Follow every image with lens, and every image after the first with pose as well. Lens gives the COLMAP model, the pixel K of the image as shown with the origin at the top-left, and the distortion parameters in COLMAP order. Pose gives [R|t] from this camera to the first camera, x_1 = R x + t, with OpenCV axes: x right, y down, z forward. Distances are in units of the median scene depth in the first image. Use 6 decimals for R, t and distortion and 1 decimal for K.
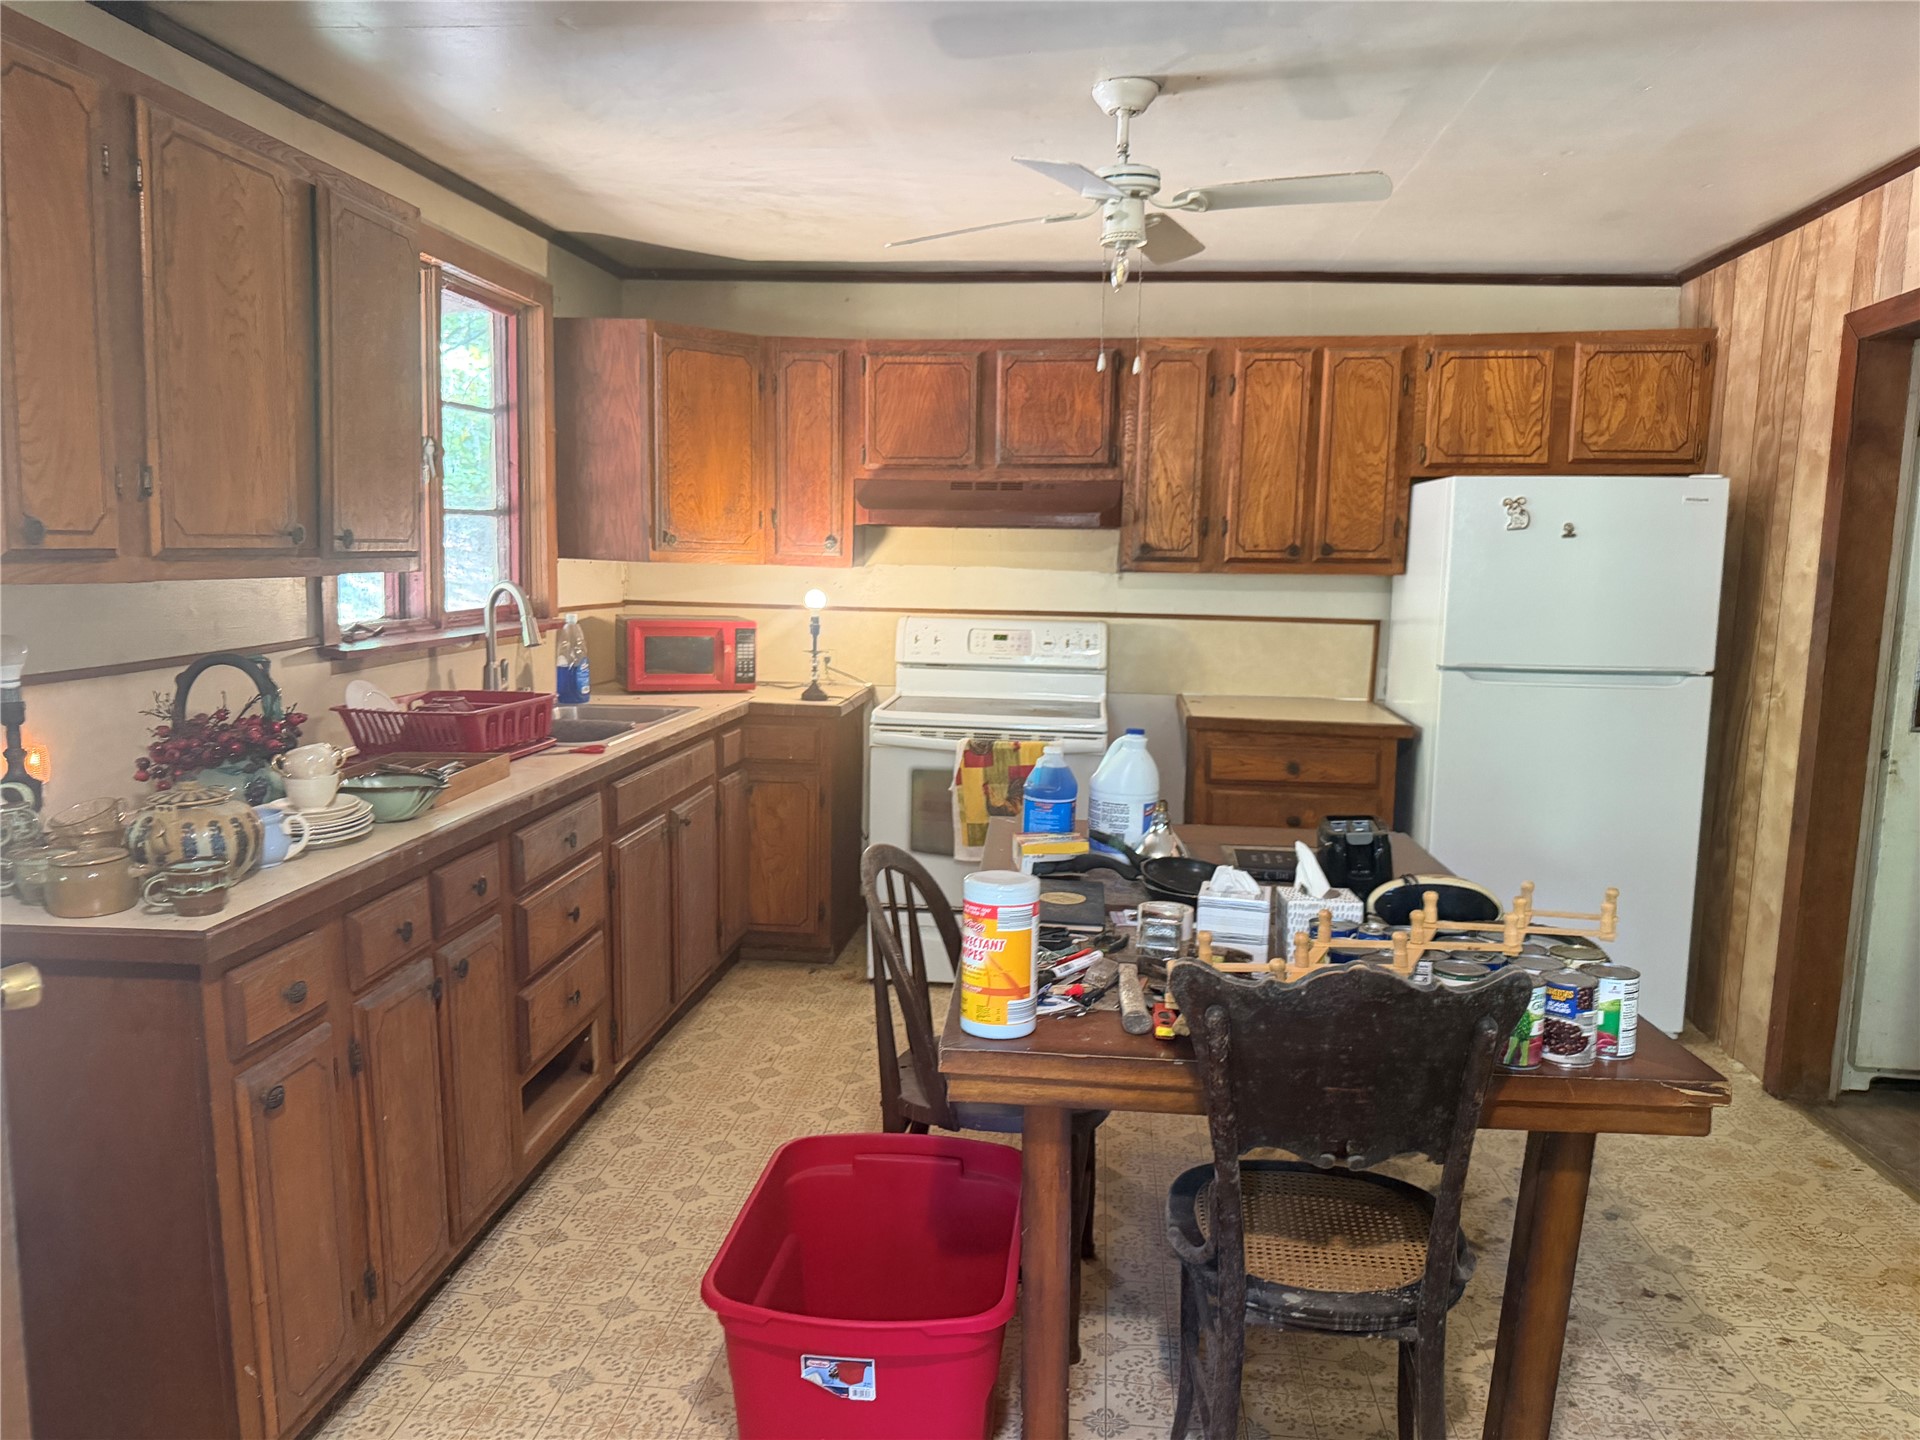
lens RADIAL K [[1346.3, 0, 951.2], [0, 1346.3, 721.3], [0, 0, 1]] dist [0.068059, -0.101229]
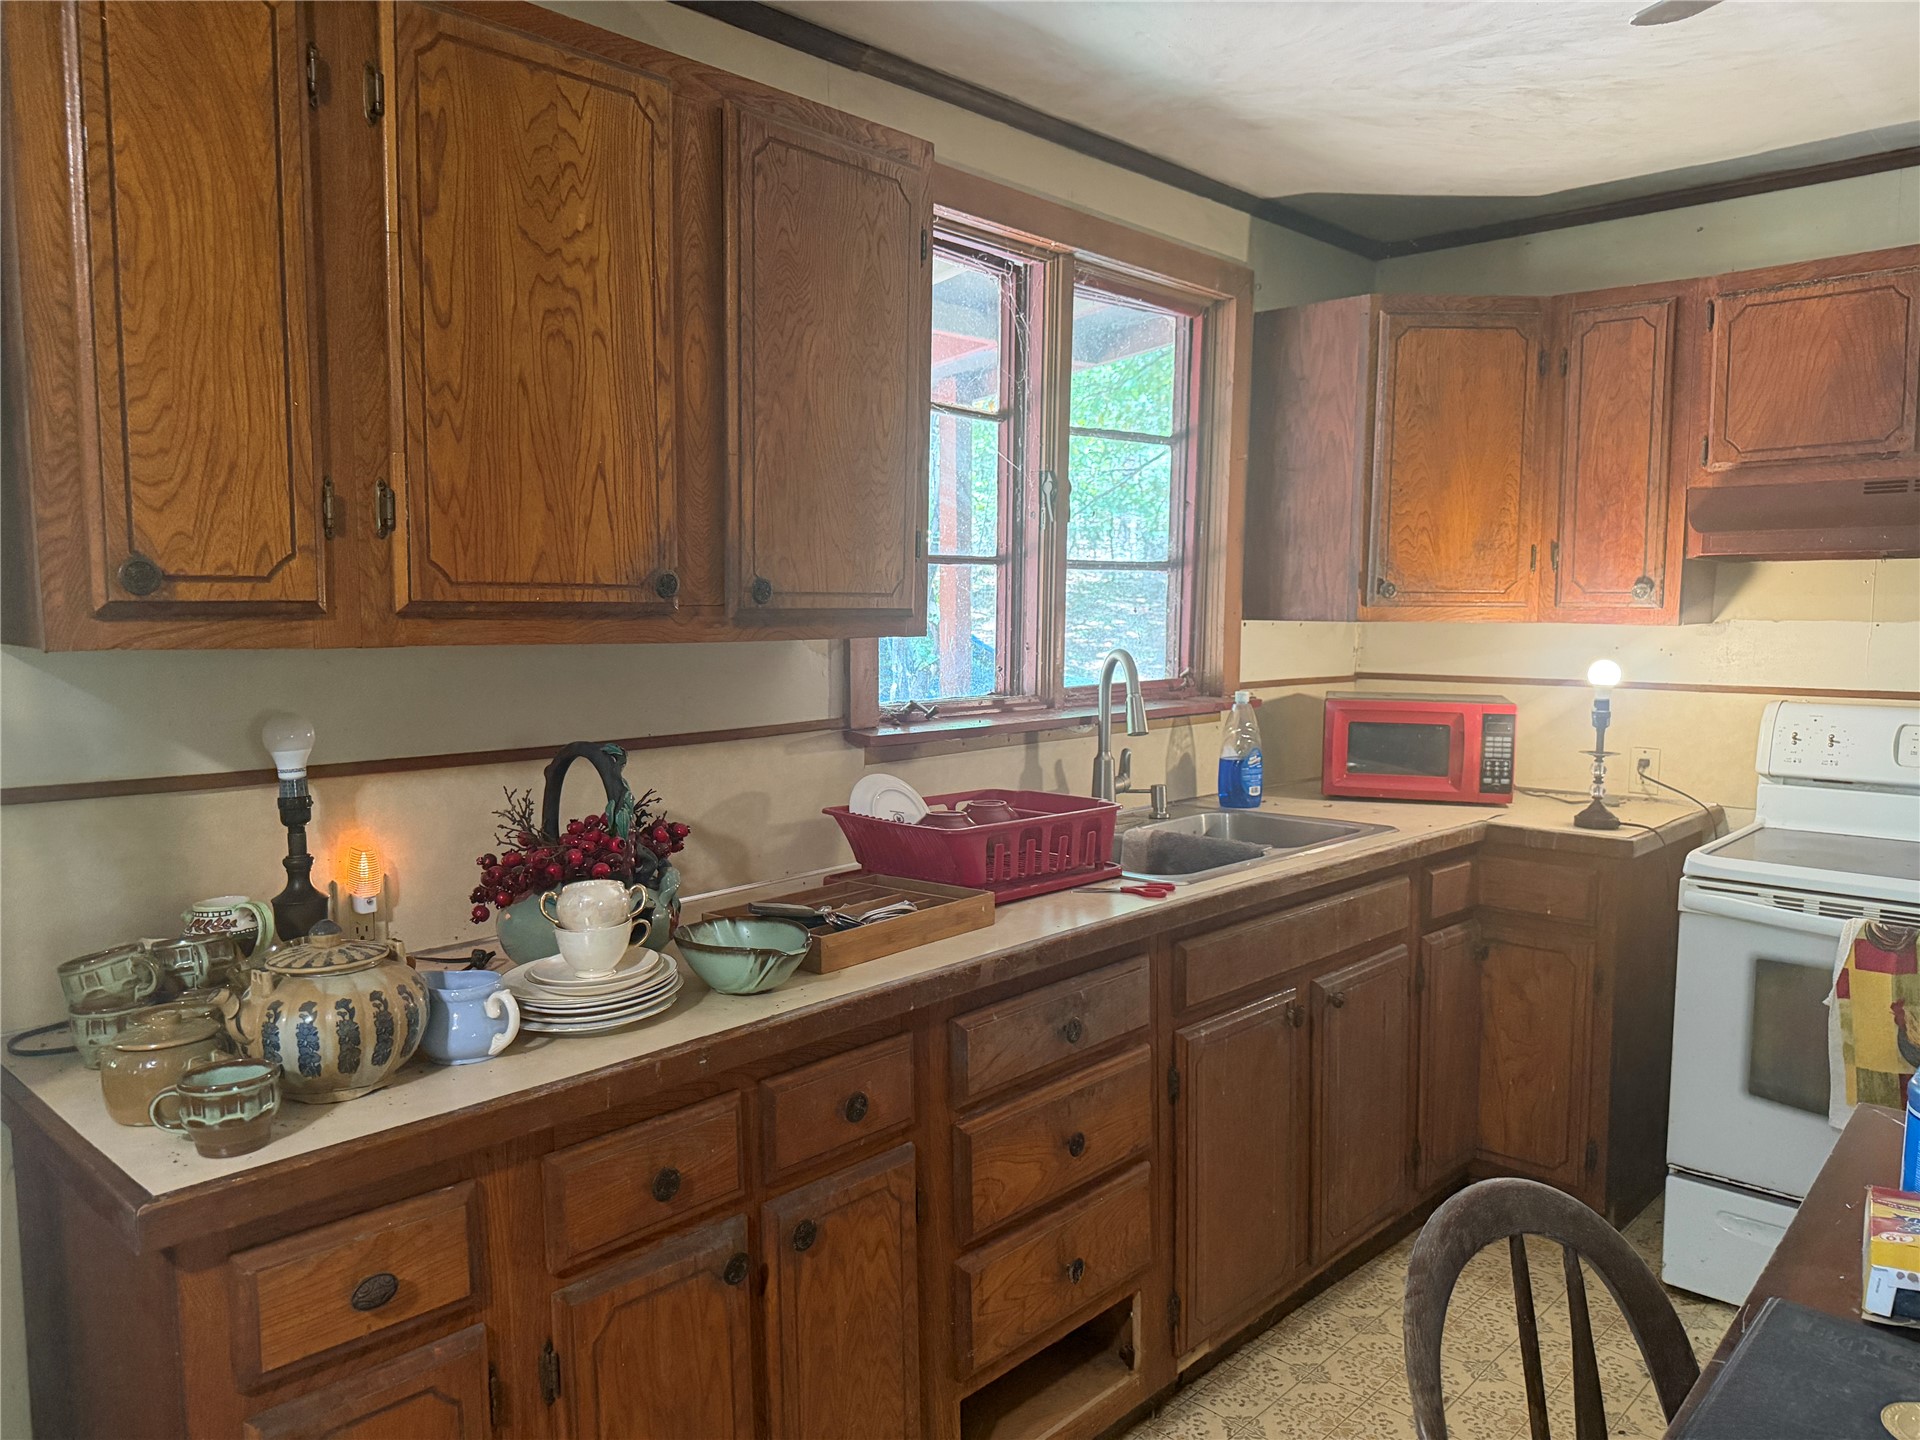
lens RADIAL K [[1346.3, 0, 951.2], [0, 1346.3, 721.3], [0, 0, 1]] dist [0.068059, -0.101229]
pose [[0.796102, 0.033274, -0.604247, 0.048273], [-0.063668, 0.997551, -0.028952, -0.029187], [0.601804, 0.061520, 0.796271, 0.291702]]
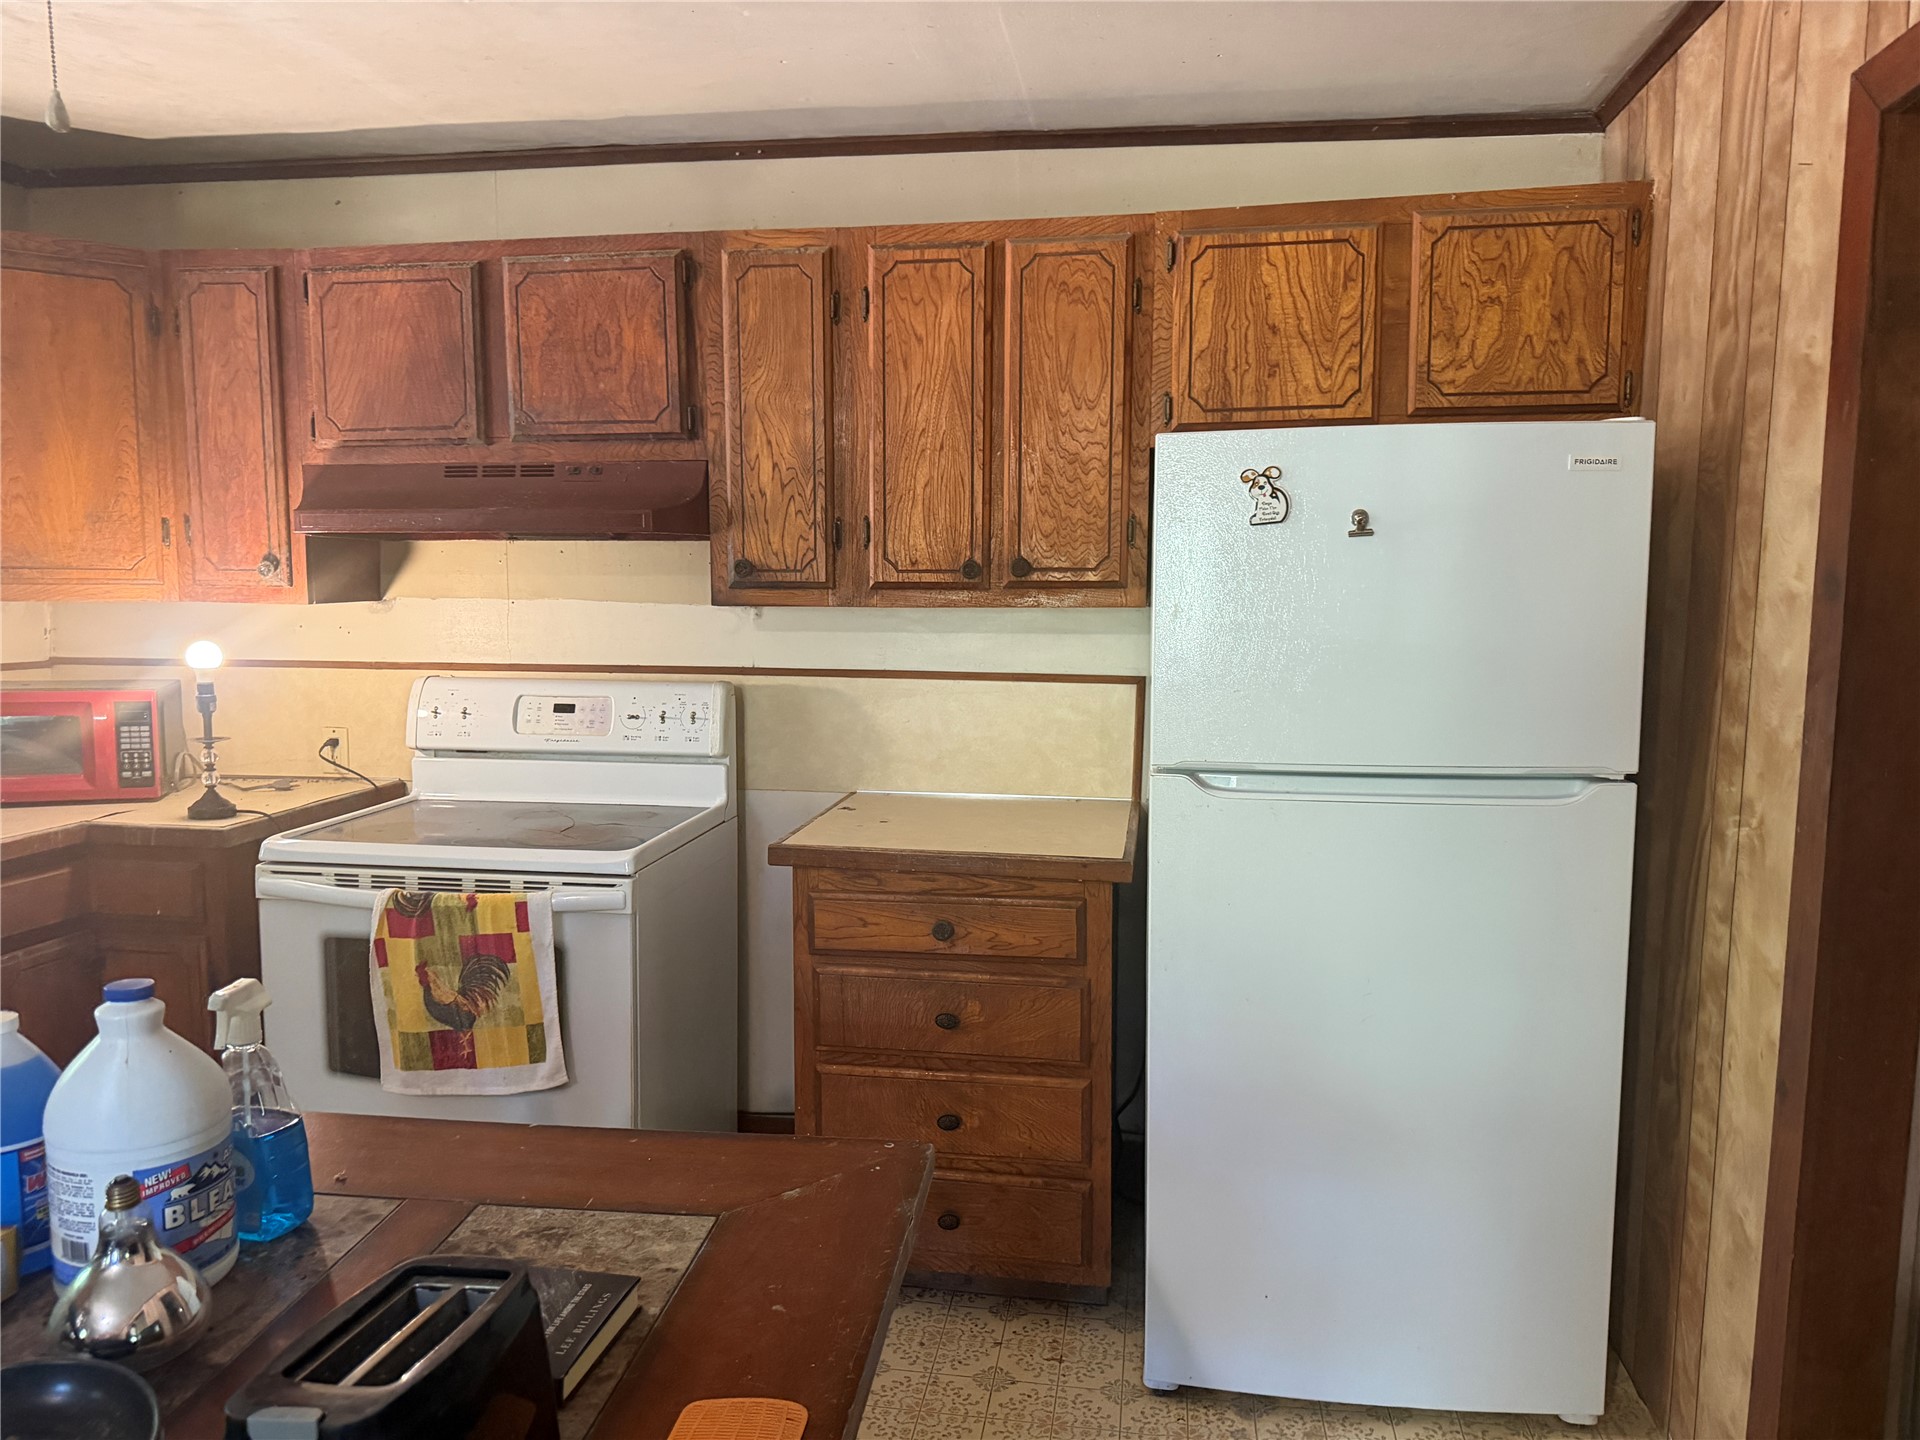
lens RADIAL K [[1337.4, 0, 960.0], [0, 1337.4, 720.0], [0, 0, 1]] dist [0.071016, -0.090839]
pose [[0.998955, -0.011474, -0.044238, 0.284136], [0.010448, 0.999672, -0.023376, -0.044228], [0.044492, 0.022890, 0.998747, 0.402512]]
